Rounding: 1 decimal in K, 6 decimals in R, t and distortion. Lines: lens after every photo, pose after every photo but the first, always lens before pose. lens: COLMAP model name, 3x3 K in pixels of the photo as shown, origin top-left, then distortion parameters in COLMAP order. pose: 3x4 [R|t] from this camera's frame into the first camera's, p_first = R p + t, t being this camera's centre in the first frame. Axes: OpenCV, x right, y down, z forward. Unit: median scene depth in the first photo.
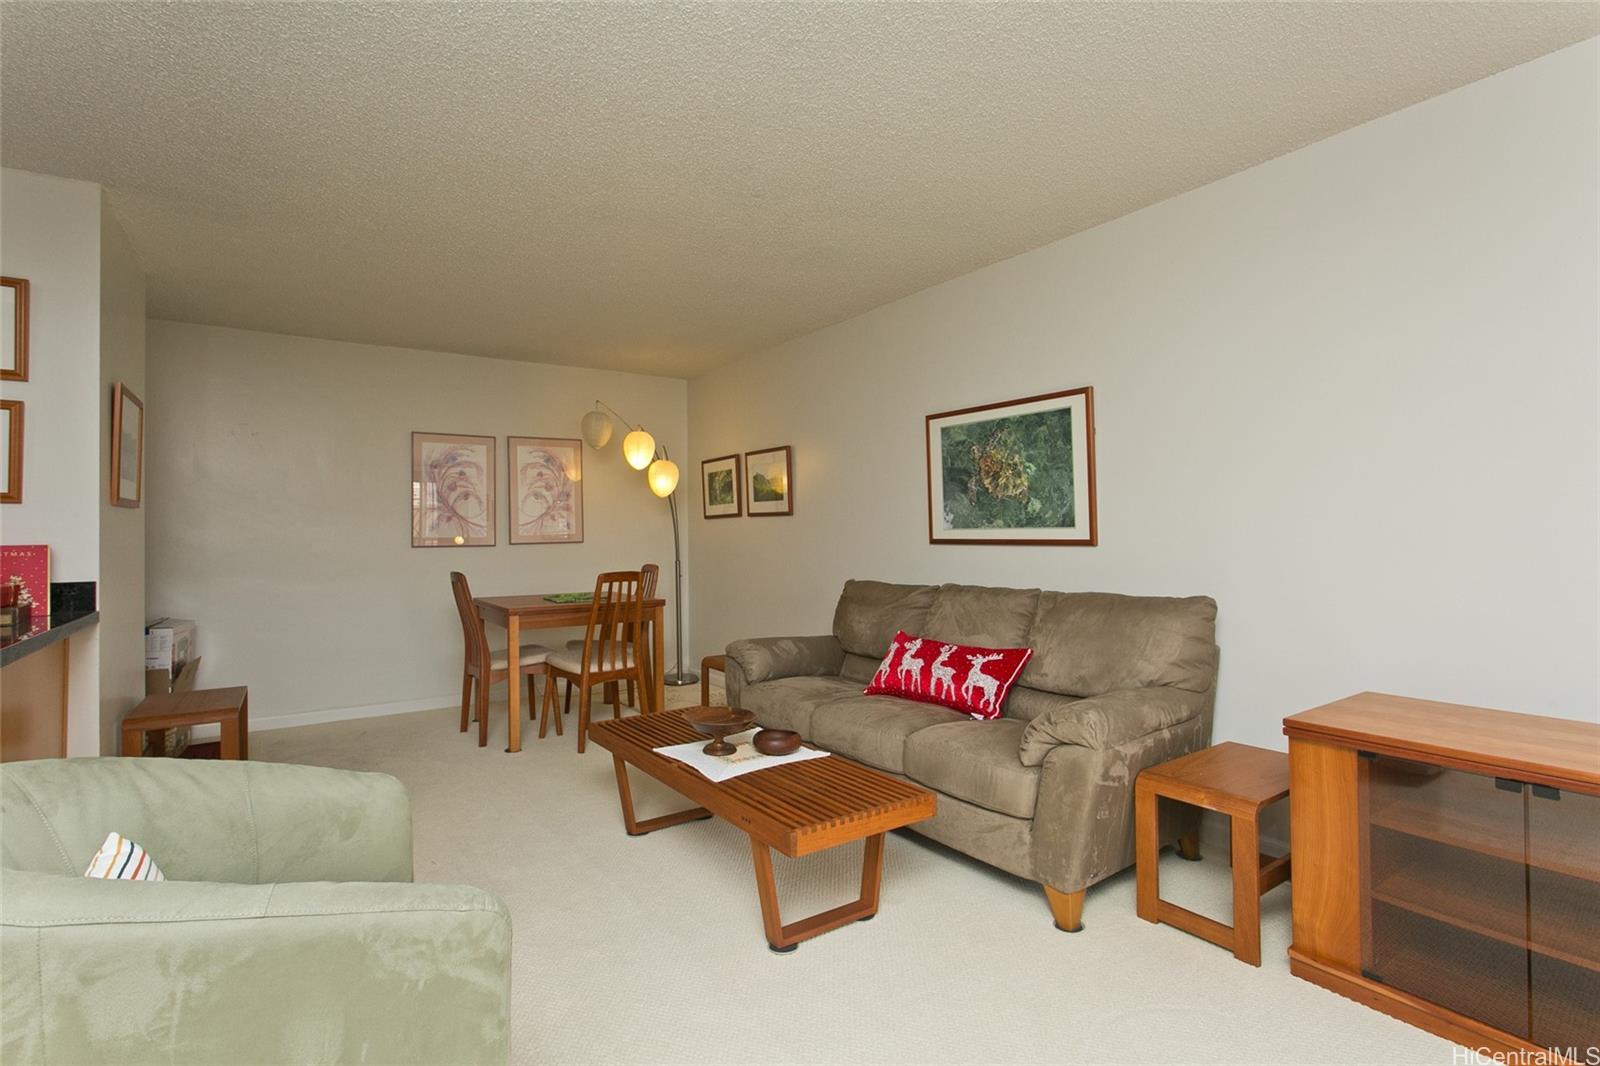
lens RADIAL K [[774.3, 0, 803.0], [0, 774.3, 522.1], [0, 0, 1]] dist [-0.010375, 0.000150]
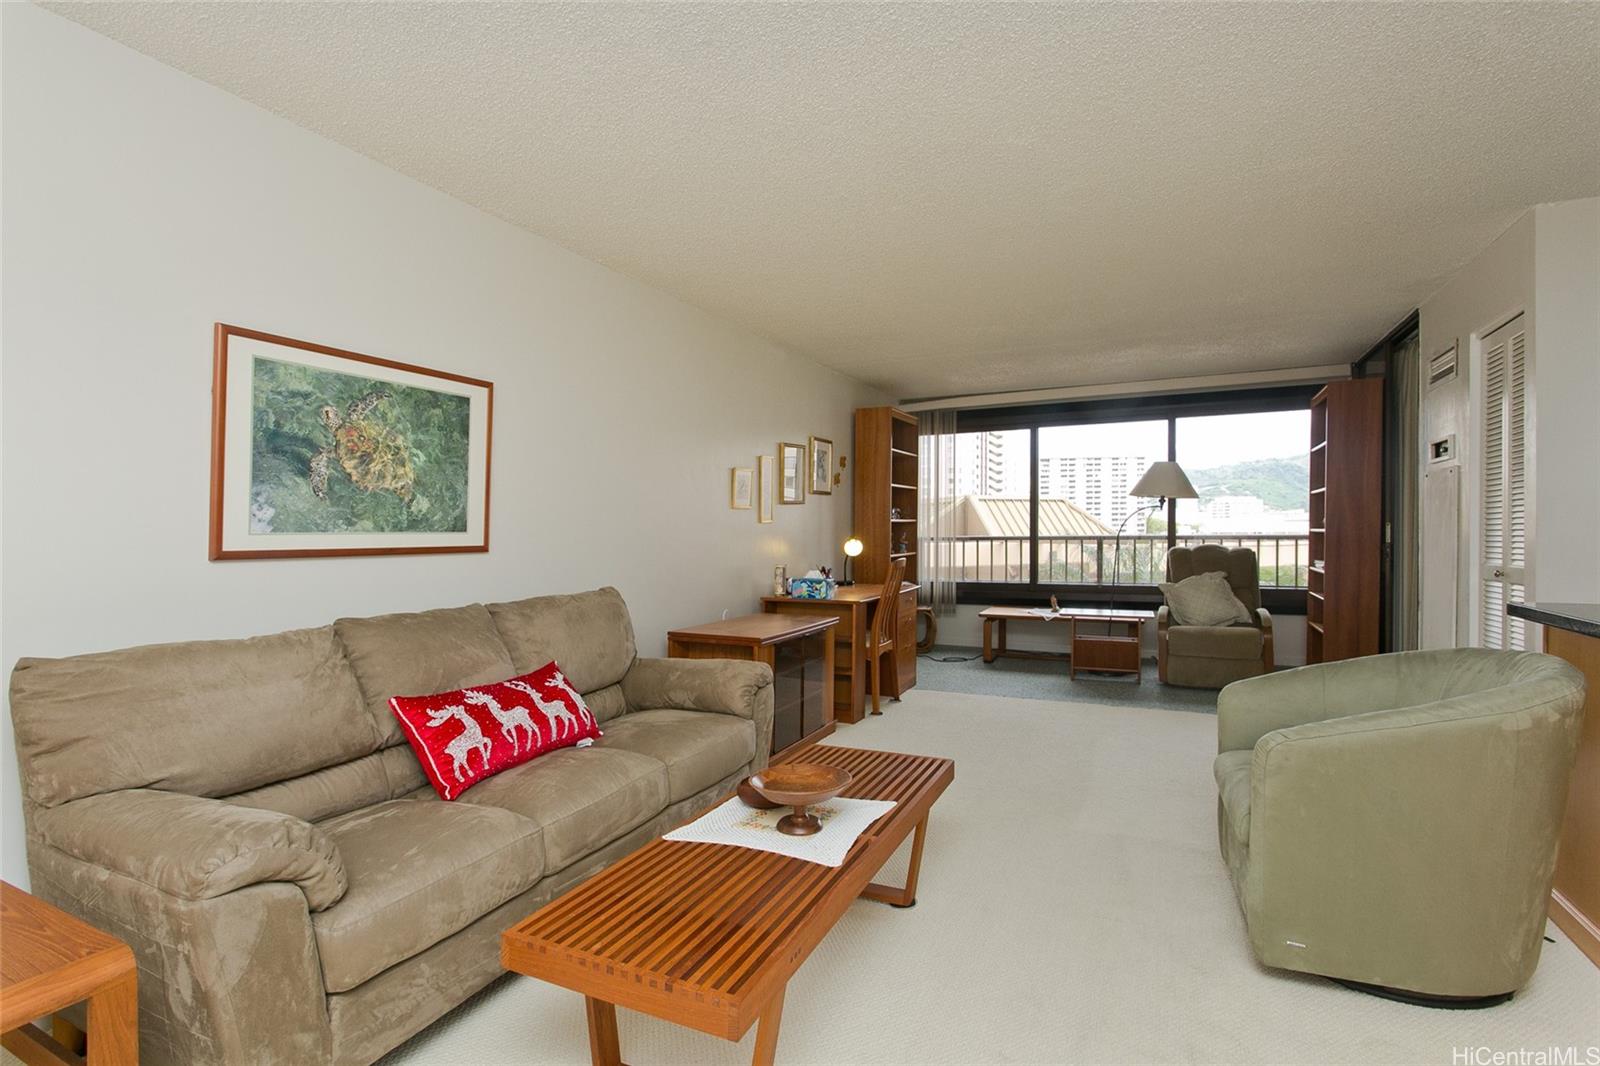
lens RADIAL K [[774.3, 0, 803.0], [0, 774.3, 522.1], [0, 0, 1]] dist [-0.010375, 0.000150]
pose [[-0.499454, 0.024882, 0.865983, -0.569480], [0.001505, 0.999611, -0.027853, 0.018890], [-0.866339, -0.012608, -0.499297, 1.030263]]
